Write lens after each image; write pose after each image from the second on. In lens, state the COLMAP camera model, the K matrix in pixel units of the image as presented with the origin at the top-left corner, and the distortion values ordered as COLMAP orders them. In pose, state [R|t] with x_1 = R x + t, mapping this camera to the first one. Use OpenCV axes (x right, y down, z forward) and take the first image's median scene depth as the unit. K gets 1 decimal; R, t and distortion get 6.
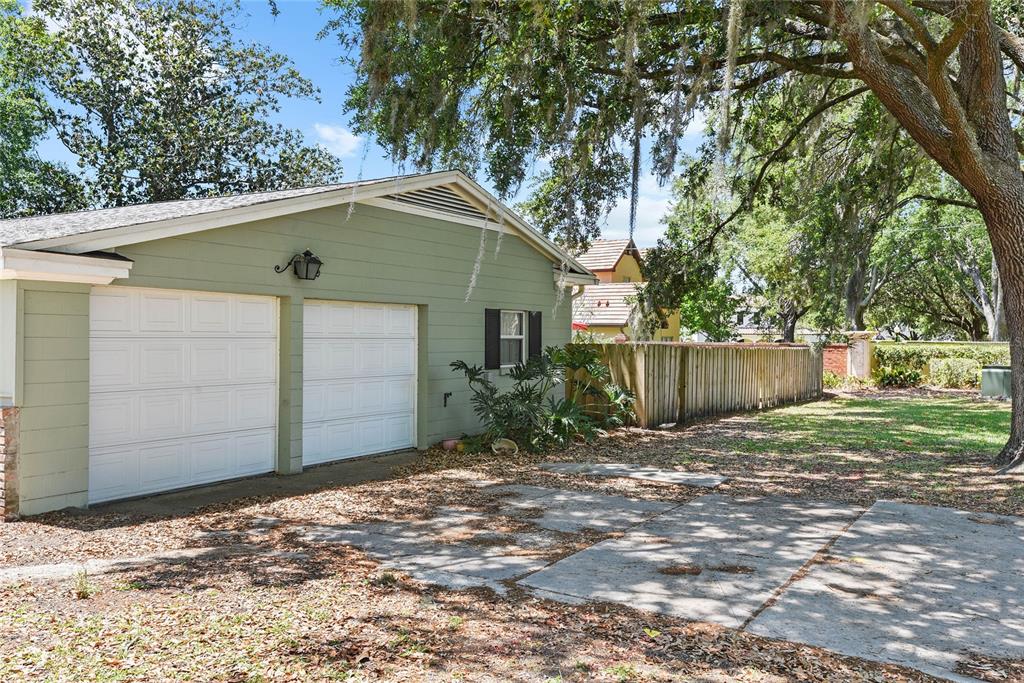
lens RADIAL K [[855.1, 0, 512.8], [0, 855.1, 343.6], [0, 0, 1]] dist [0.103078, 0.005384]
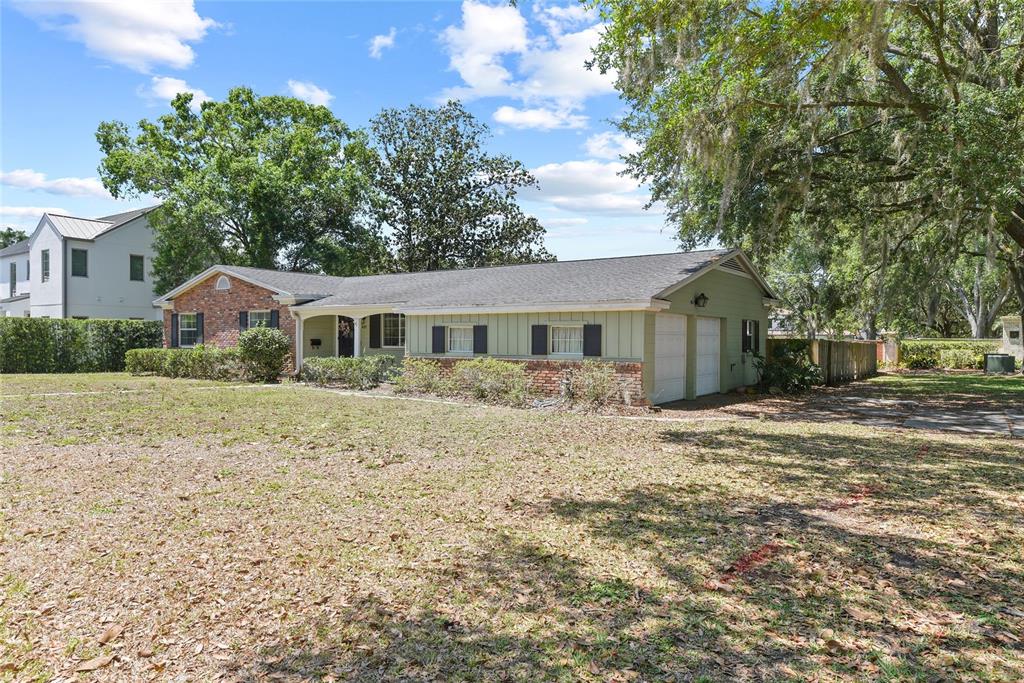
lens RADIAL K [[646.9, 0, 511.4], [0, 646.9, 344.9], [0, 0, 1]] dist [-0.001430, -0.000707]
pose [[0.996135, -0.002909, -0.087790, -0.327214], [0.003055, 0.999994, 0.001519, 0.008323], [0.087785, -0.001782, 0.996138, -0.357645]]
